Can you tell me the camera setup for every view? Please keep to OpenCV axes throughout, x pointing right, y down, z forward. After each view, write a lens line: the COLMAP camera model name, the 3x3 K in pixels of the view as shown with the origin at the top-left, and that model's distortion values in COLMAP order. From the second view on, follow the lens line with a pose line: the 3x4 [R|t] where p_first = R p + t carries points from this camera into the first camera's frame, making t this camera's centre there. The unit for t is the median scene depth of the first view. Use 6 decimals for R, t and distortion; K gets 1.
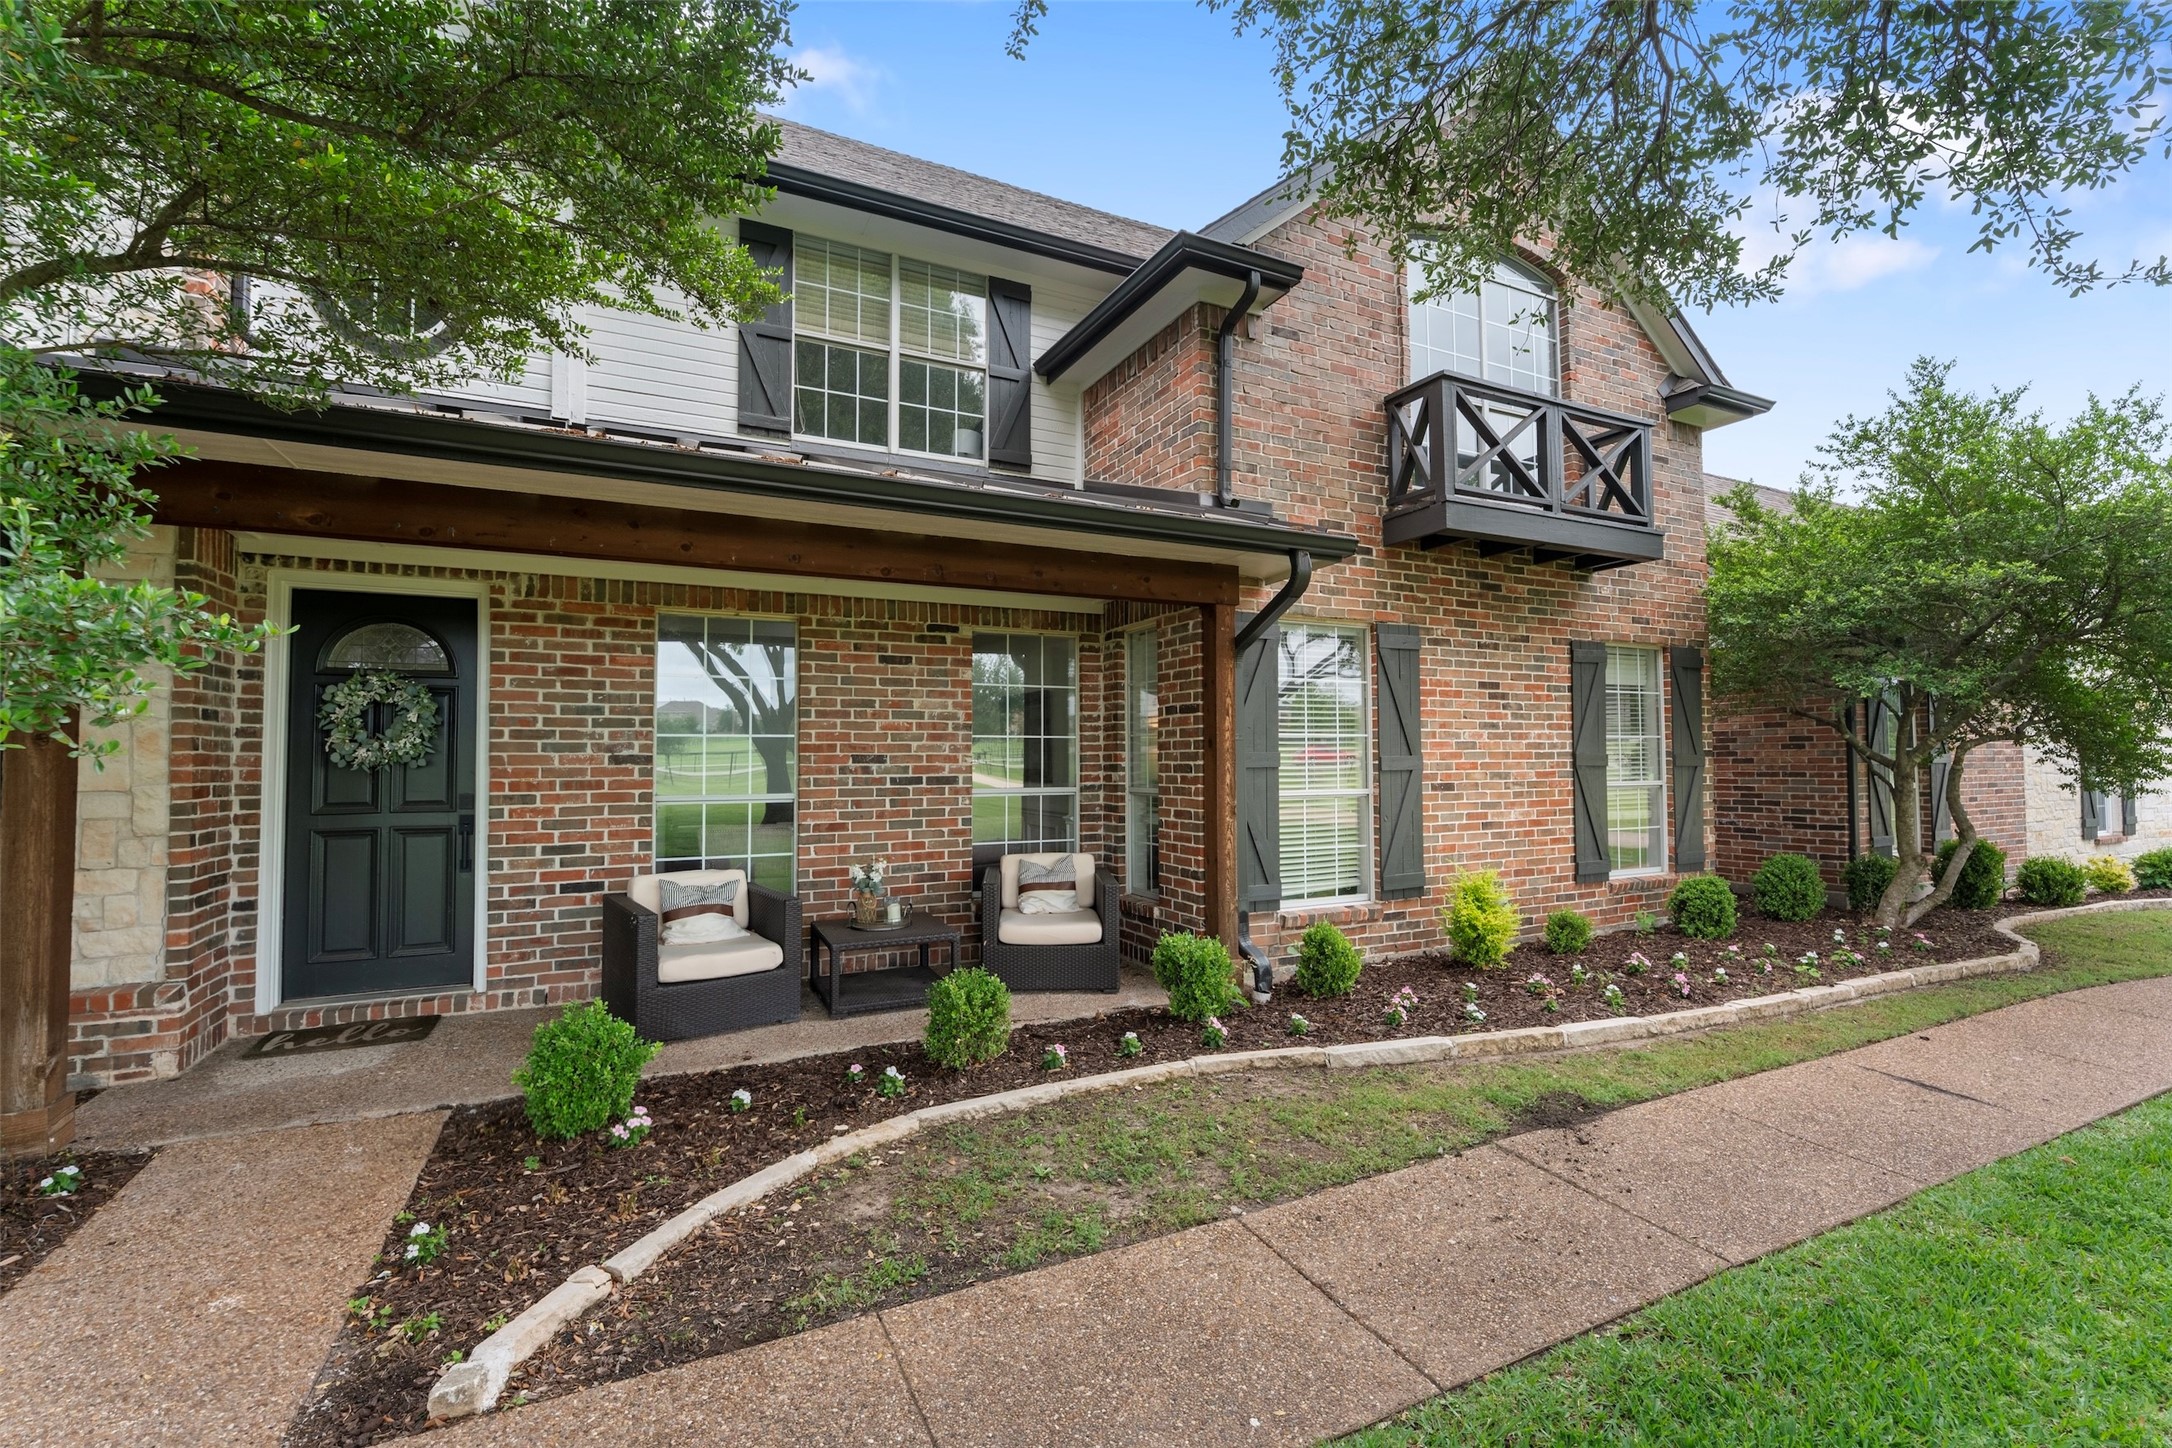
lens RADIAL K [[911.3, 0, 1086.0], [0, 911.3, 724.0], [0, 0, 1]] dist [-0.002181, -0.000229]
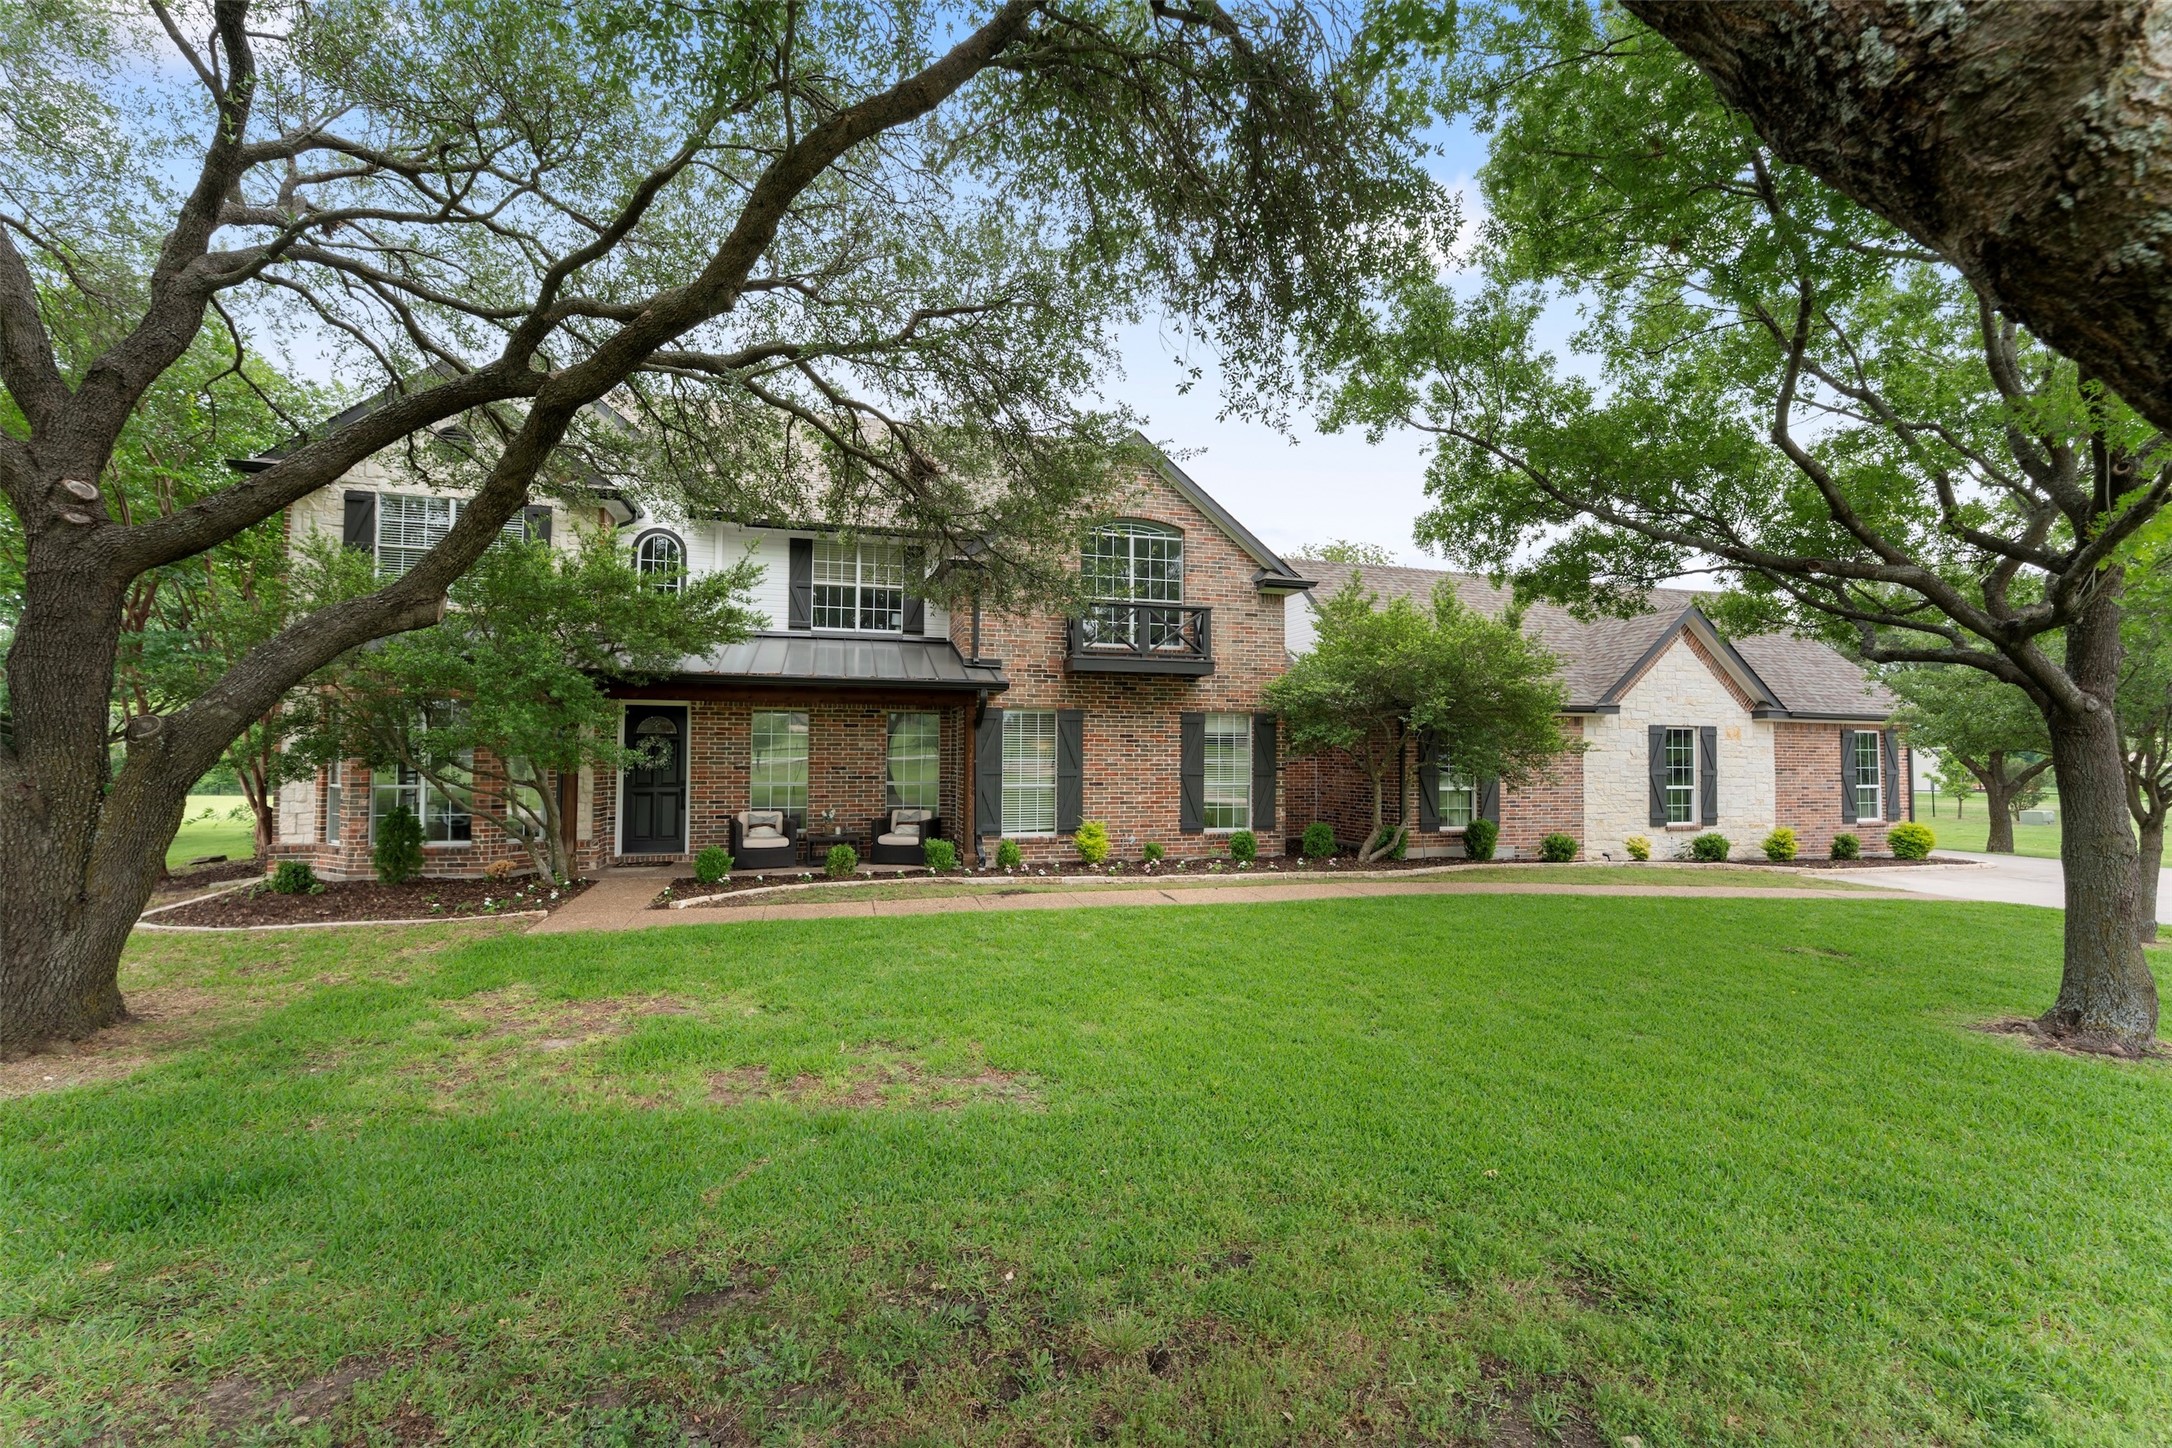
lens RADIAL K [[868.1, 0, 1086.0], [0, 868.1, 724.0], [0, 0, 1]] dist [0.000200, 0.000023]
pose [[0.984782, 0.003183, -0.173765, 0.731246], [-0.003475, 0.999993, -0.001376, -0.070150], [0.173759, 0.001959, 0.984786, -1.030076]]
